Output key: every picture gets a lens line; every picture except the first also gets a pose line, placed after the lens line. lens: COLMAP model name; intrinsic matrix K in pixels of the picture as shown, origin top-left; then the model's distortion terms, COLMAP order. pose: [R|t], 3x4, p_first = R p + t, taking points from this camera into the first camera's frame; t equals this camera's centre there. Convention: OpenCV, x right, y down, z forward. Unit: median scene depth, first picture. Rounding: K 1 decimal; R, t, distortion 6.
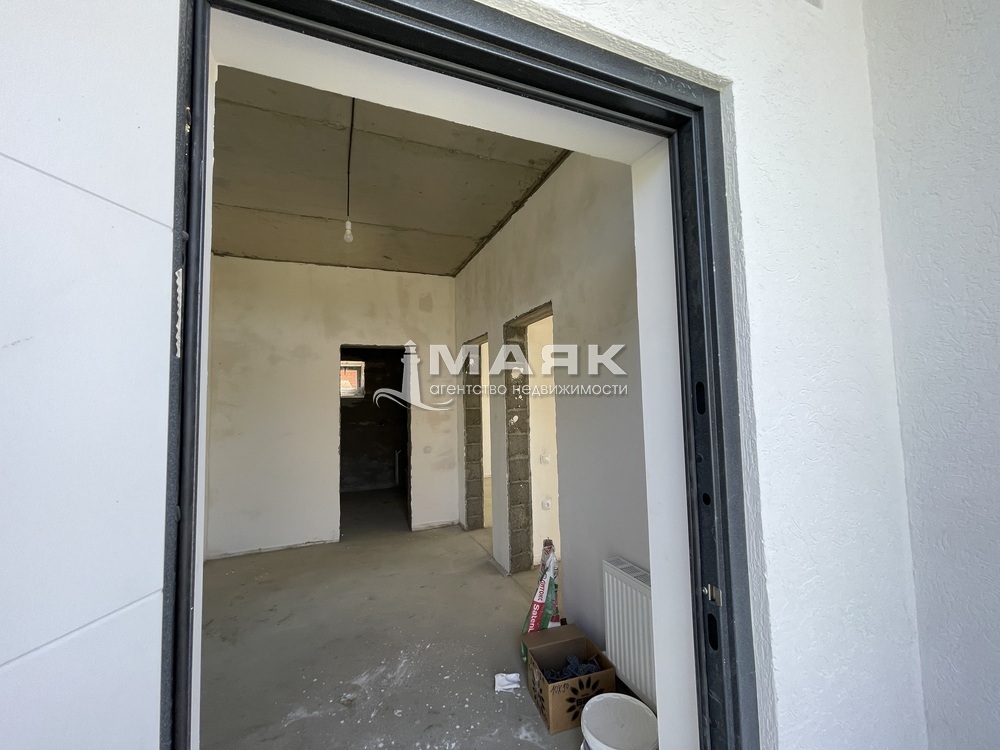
lens RADIAL K [[403.4, 0, 506.5], [0, 403.4, 375.8], [0, 0, 1]] dist [-0.004488, 0.000493]
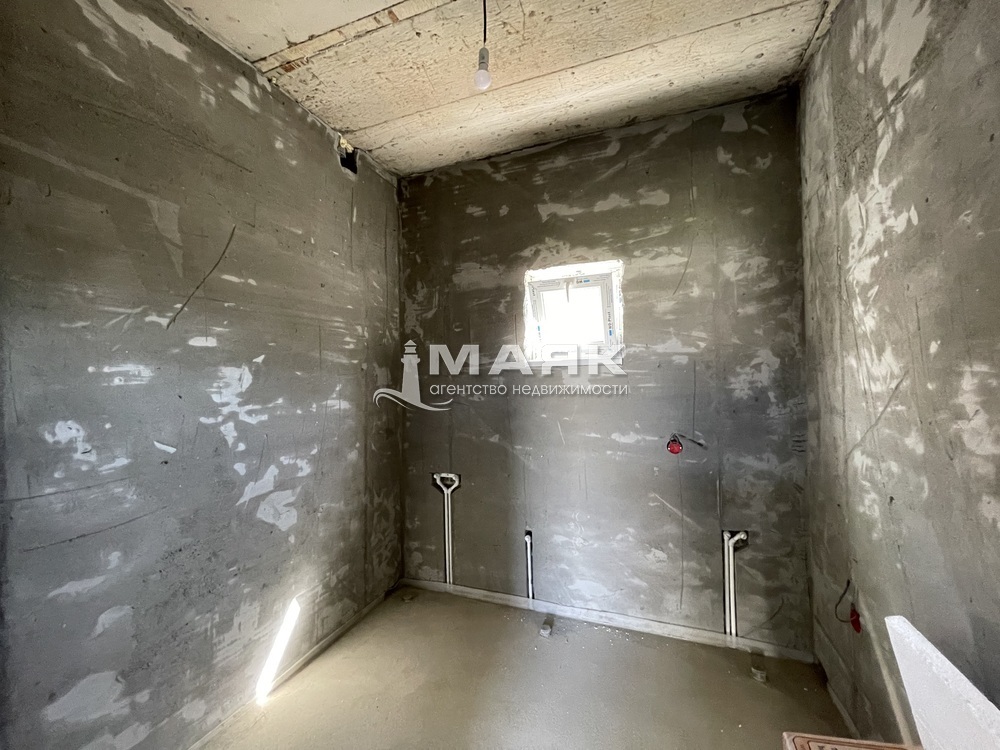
lens RADIAL K [[403.4, 0, 501.8], [0, 403.4, 374.9], [0, 0, 1]] dist [-0.004488, 0.000493]
pose [[0.734919, 0.001020, -0.678154, -0.389108], [0.044261, 0.997795, 0.049467, 0.084071], [0.676709, -0.066369, 0.733253, 1.351255]]
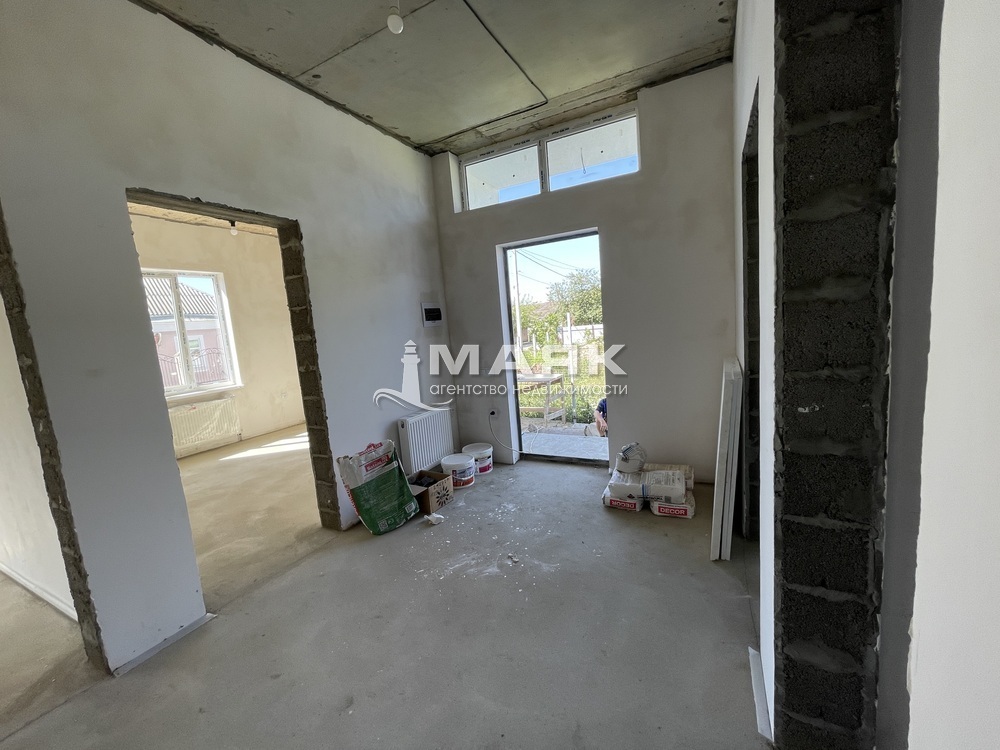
lens RADIAL K [[403.4, 0, 506.6], [0, 403.4, 370.0], [0, 0, 1]] dist [-0.004488, 0.000493]
pose [[-0.646423, -0.017723, 0.762774, -0.729522], [0.046136, 0.996993, 0.062263, 0.097828], [-0.761583, 0.075440, -0.643661, 0.989226]]
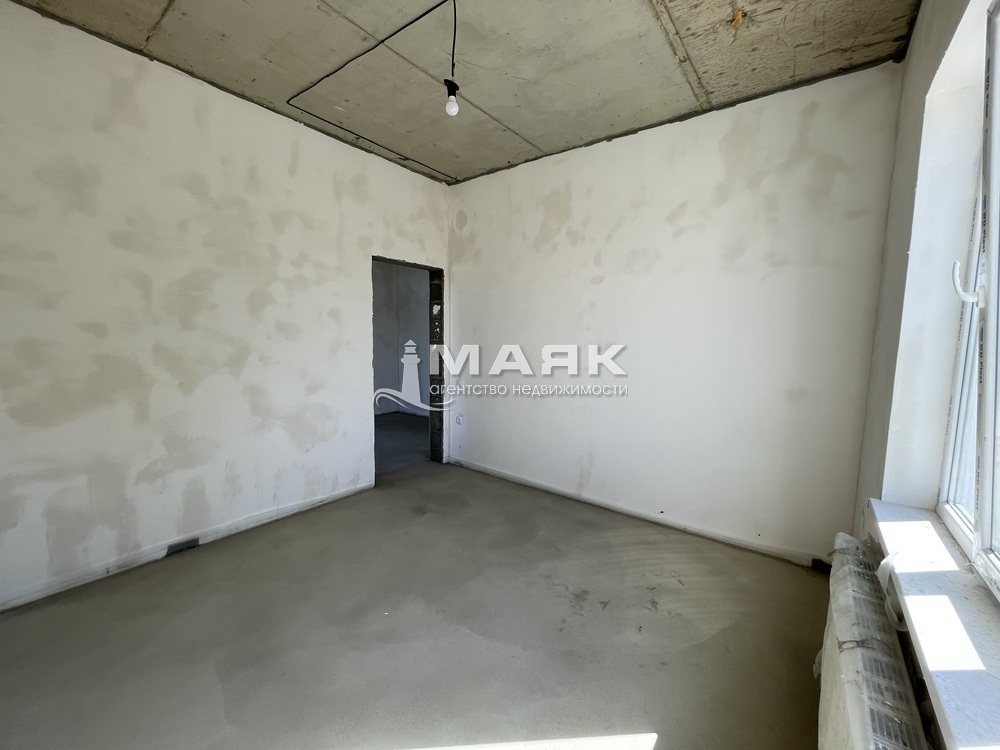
lens RADIAL K [[403.4, 0, 505.1], [0, 403.4, 373.3], [0, 0, 1]] dist [-0.004488, 0.000493]
pose [[0.497649, 0.116620, -0.859503, 1.245392], [0.038853, 0.986928, 0.156406, -0.000566], [0.866508, -0.111230, 0.486612, 0.575846]]
